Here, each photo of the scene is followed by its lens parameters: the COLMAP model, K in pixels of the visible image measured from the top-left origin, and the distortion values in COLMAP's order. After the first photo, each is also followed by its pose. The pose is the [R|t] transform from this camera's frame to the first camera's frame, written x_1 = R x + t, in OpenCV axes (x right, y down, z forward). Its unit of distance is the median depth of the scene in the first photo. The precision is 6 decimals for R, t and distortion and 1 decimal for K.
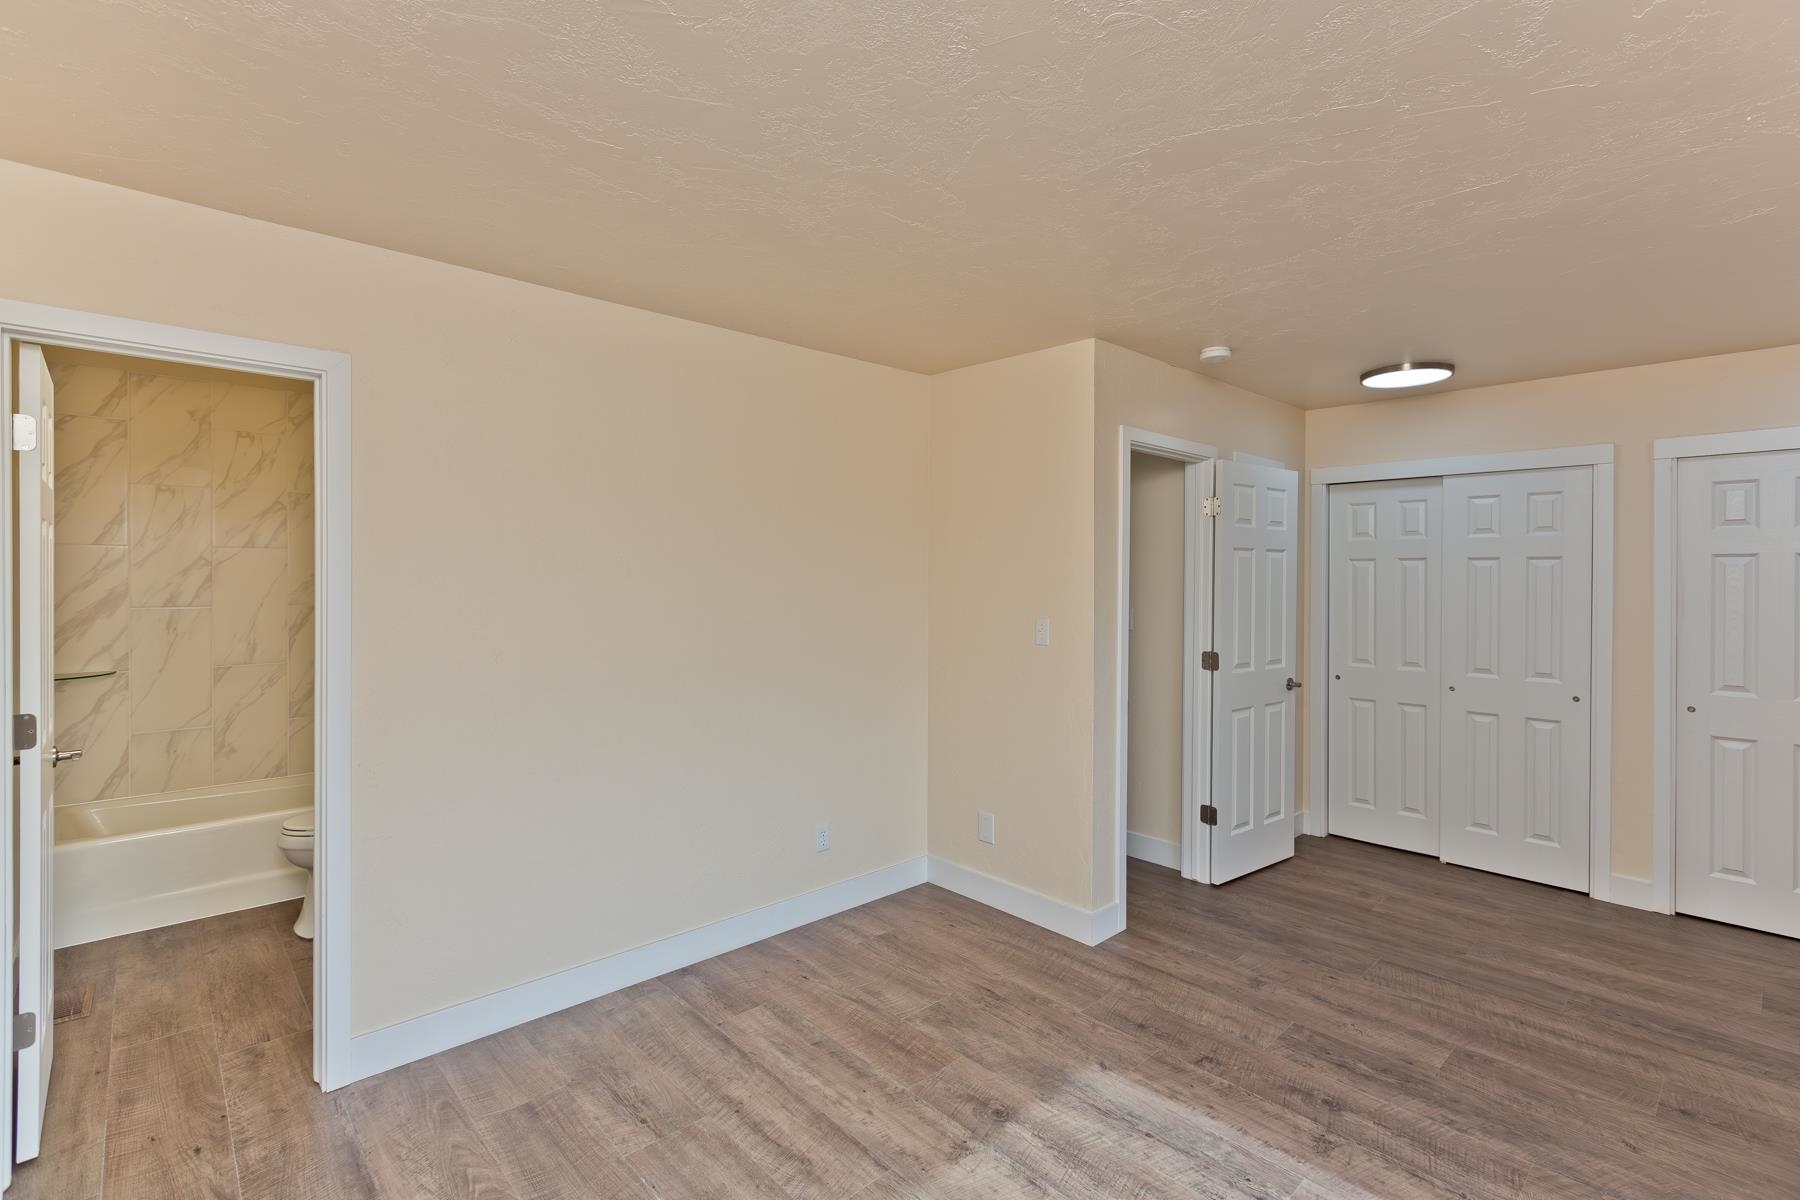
lens RADIAL K [[816.4, 0, 916.1], [0, 816.4, 589.6], [0, 0, 1]] dist [0.004580, -0.002299]
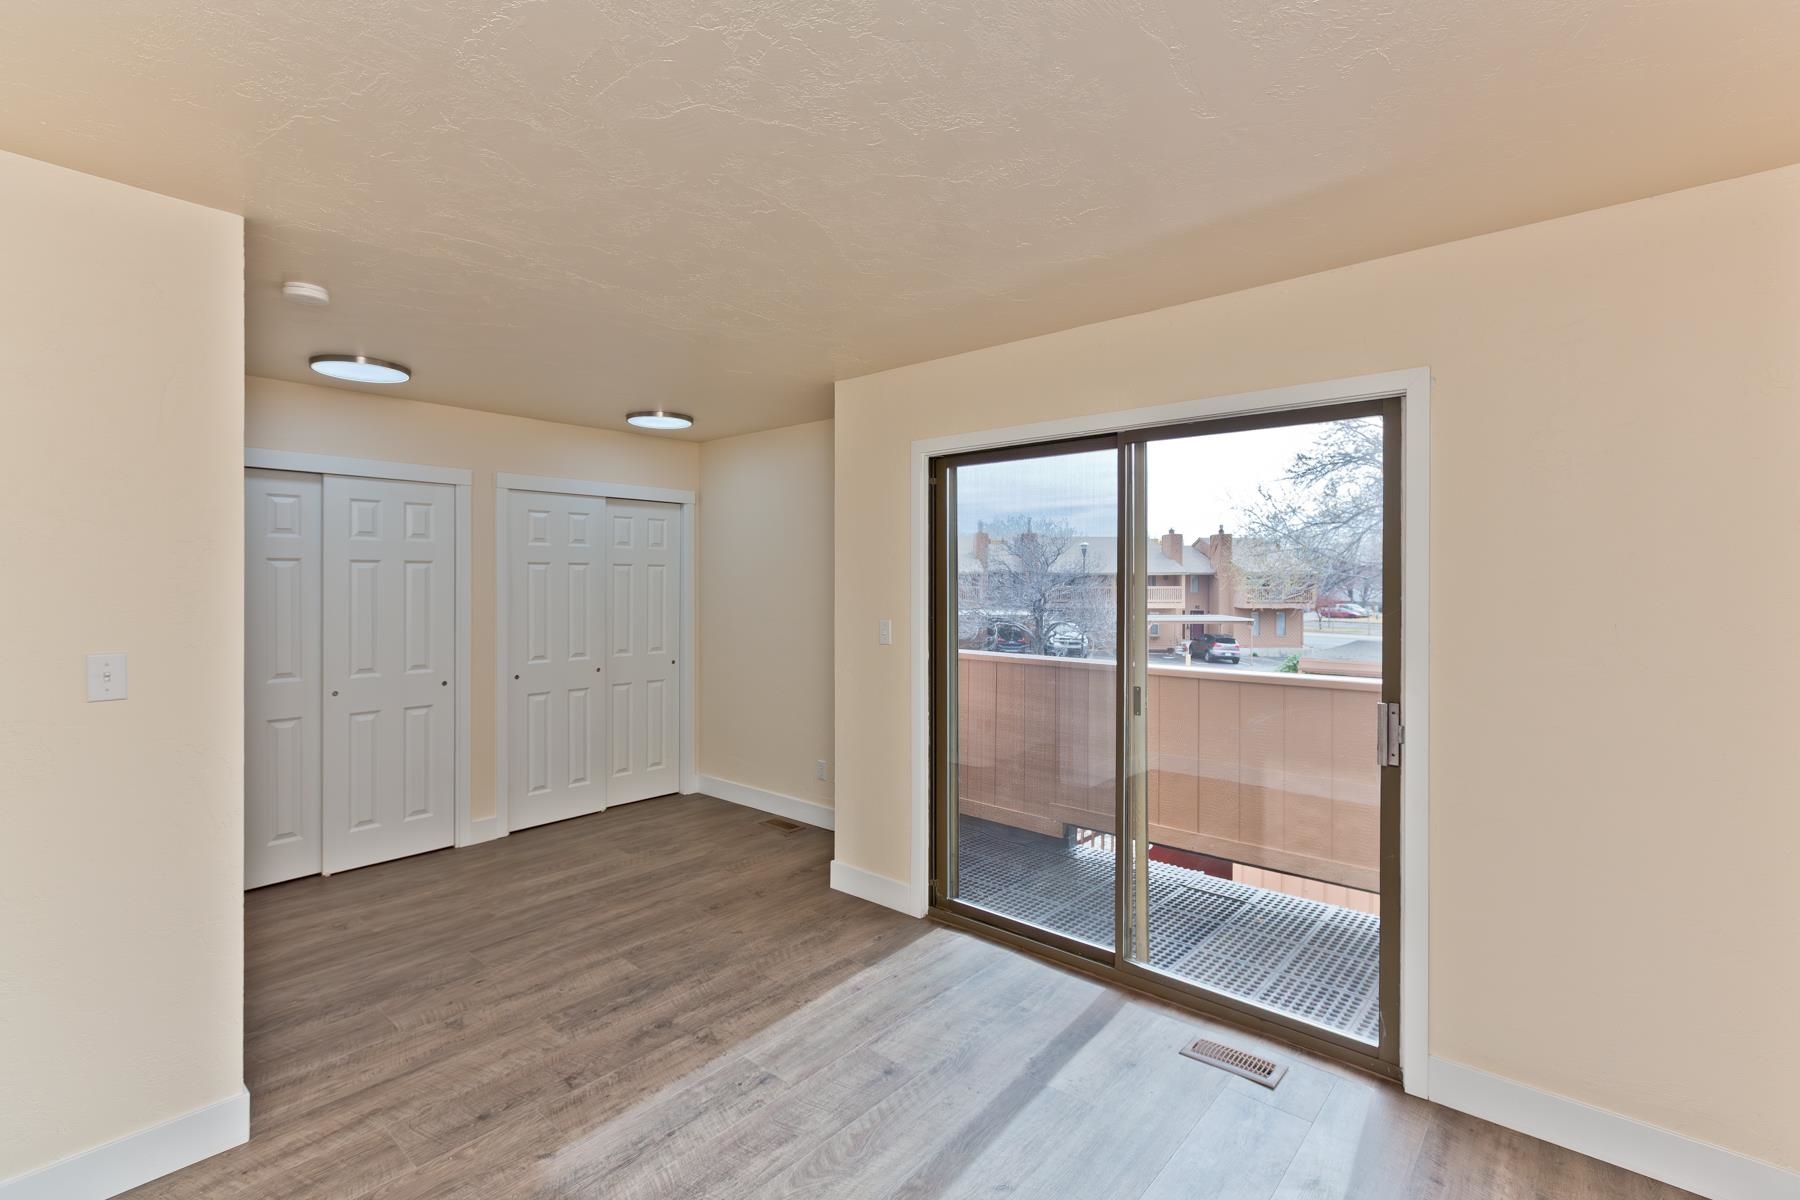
lens RADIAL K [[816.4, 0, 914.4], [0, 816.4, 576.3], [0, 0, 1]] dist [0.004580, -0.002299]
pose [[-0.103096, 0.000137, 0.994671, -0.596824], [0.015985, 0.999871, 0.001519, -0.013908], [-0.994543, 0.016056, -0.103085, 0.631541]]
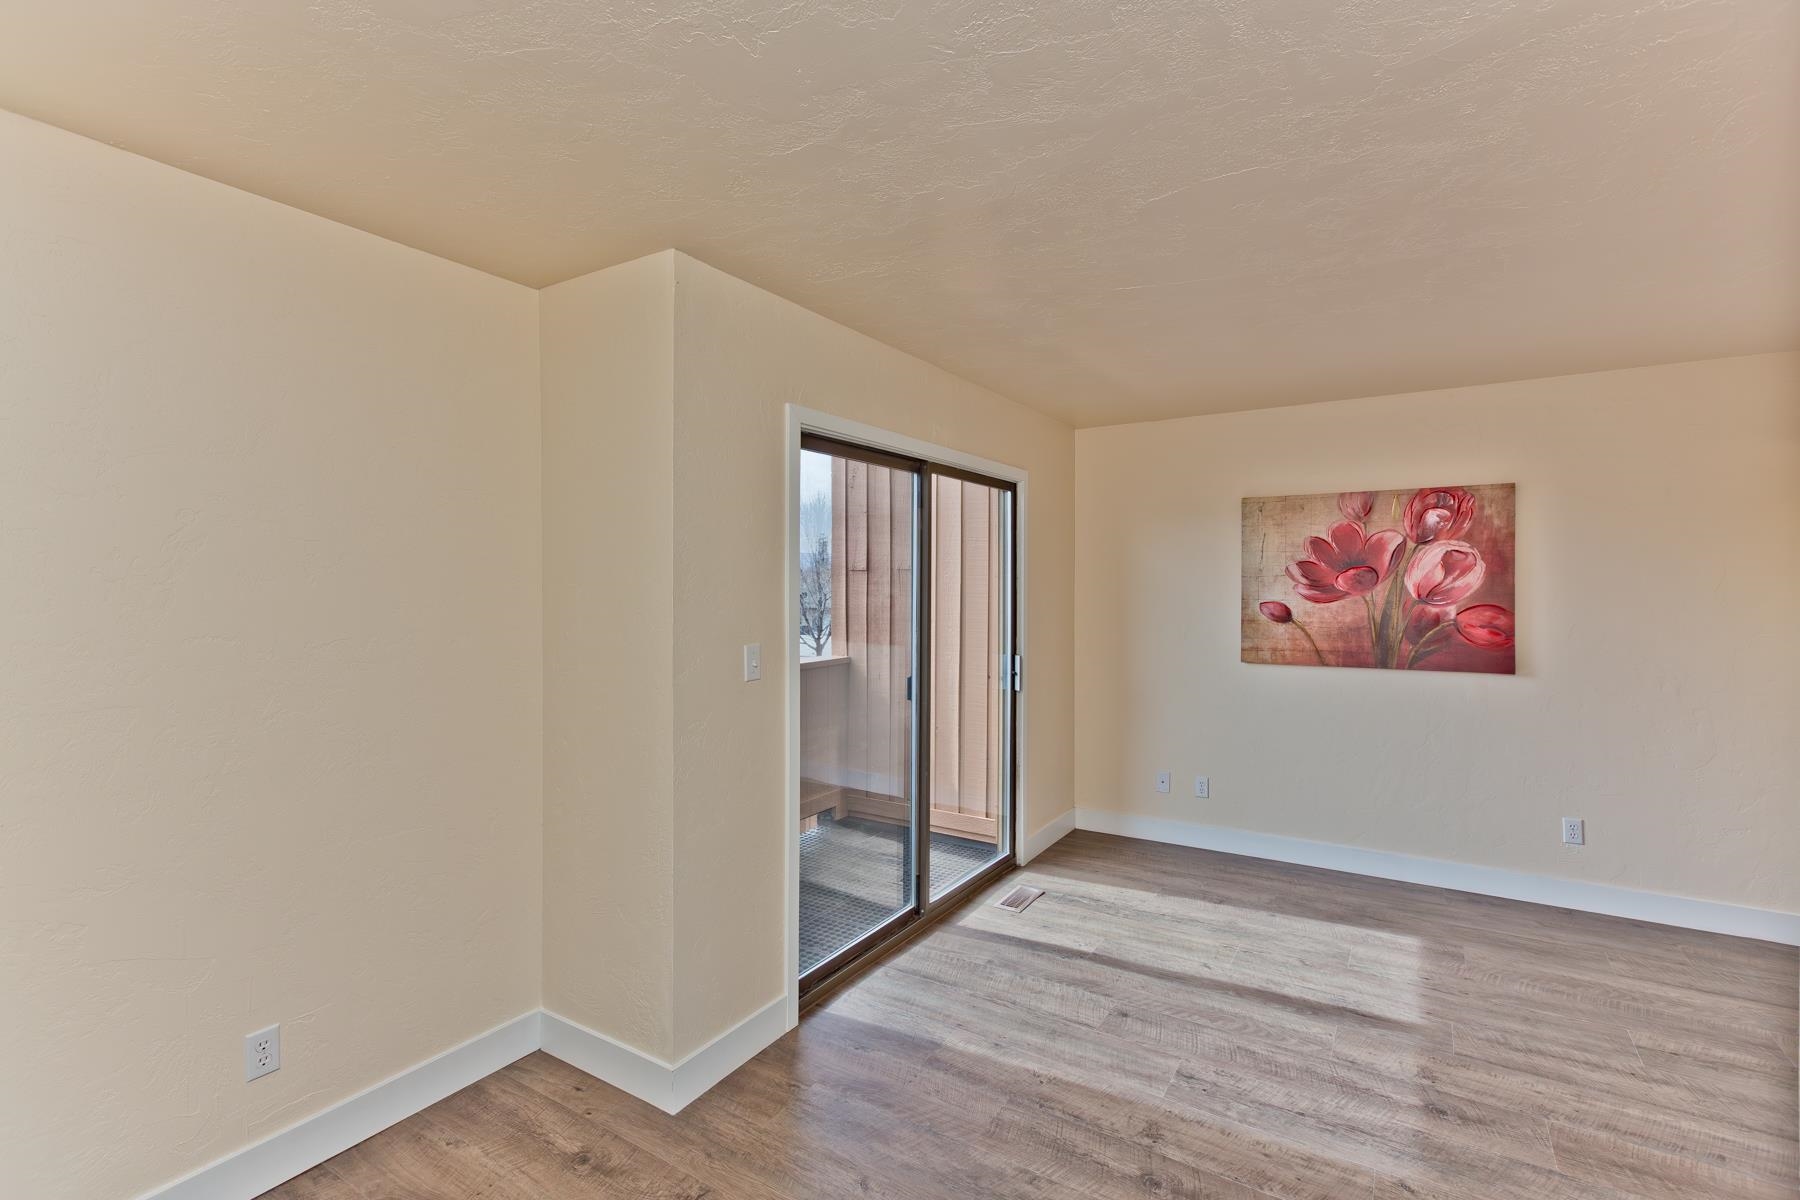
lens RADIAL K [[816.4, 0, 902.6], [0, 816.4, 590.4], [0, 0, 1]] dist [0.004580, -0.002299]
pose [[-0.969433, -0.000931, -0.245356, 0.833055], [-0.006620, 0.999728, 0.022363, -0.025867], [0.245268, 0.023303, -0.969175, 1.500956]]
